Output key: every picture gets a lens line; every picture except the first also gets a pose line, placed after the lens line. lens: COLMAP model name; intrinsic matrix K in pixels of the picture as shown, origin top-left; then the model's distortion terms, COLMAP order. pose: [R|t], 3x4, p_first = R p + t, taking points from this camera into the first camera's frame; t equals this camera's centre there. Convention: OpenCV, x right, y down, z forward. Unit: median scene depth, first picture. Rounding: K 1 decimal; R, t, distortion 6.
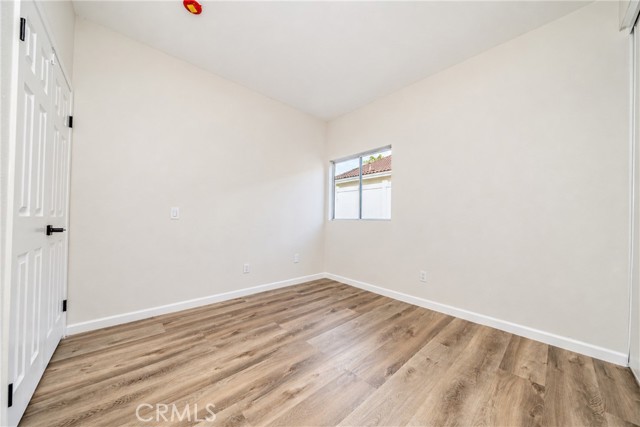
lens RADIAL K [[216.7, 0, 320.6], [0, 216.7, 217.4], [0, 0, 1]] dist [-0.021957, -0.000046]
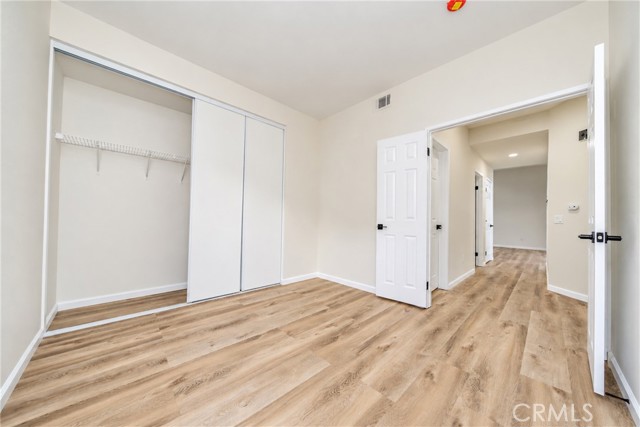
lens RADIAL K [[216.7, 0, 320.6], [0, 216.7, 217.4], [0, 0, 1]] dist [-0.021957, -0.000046]
pose [[-0.999093, -0.035083, -0.024145, 0.012432], [-0.034478, 0.999093, -0.025007, 0.034899], [0.025000, -0.024152, -0.999396, 1.986660]]
